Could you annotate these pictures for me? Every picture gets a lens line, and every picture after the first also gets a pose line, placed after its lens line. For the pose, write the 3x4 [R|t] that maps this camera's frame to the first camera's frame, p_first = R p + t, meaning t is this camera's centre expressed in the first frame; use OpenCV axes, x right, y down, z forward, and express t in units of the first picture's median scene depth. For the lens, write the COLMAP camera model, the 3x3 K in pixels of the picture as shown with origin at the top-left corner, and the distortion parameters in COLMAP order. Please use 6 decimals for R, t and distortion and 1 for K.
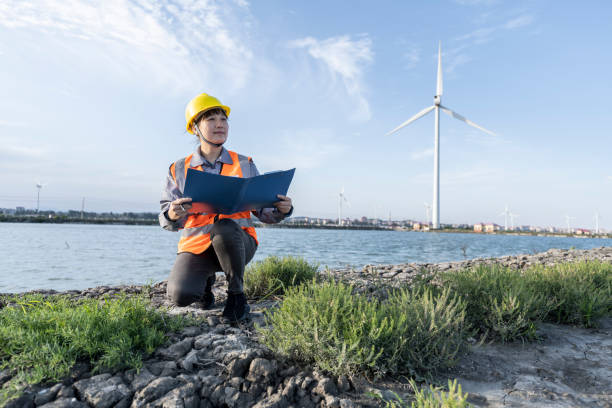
lens RADIAL K [[419.4, 0, 292.6], [0, 419.4, 204.4], [0, 0, 1]] dist [-0.008088, -0.000543]
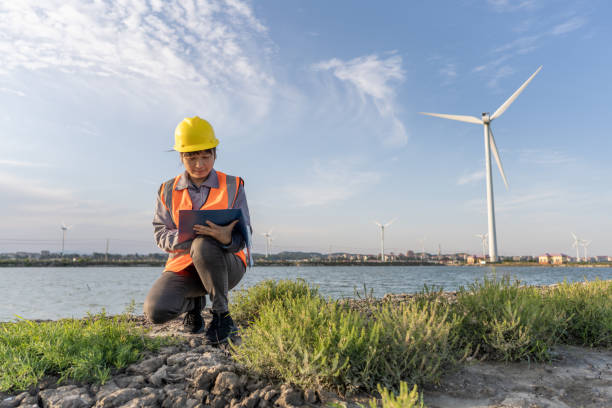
lens RADIAL K [[458.4, 0, 289.4], [0, 458.4, 209.7], [0, 0, 1]] dist [-0.009589, -0.000010]
pose [[0.995184, -0.038186, -0.090283, 0.153284], [0.031872, 0.997012, -0.070366, 0.061049], [0.092700, 0.067150, 0.993427, -0.061310]]
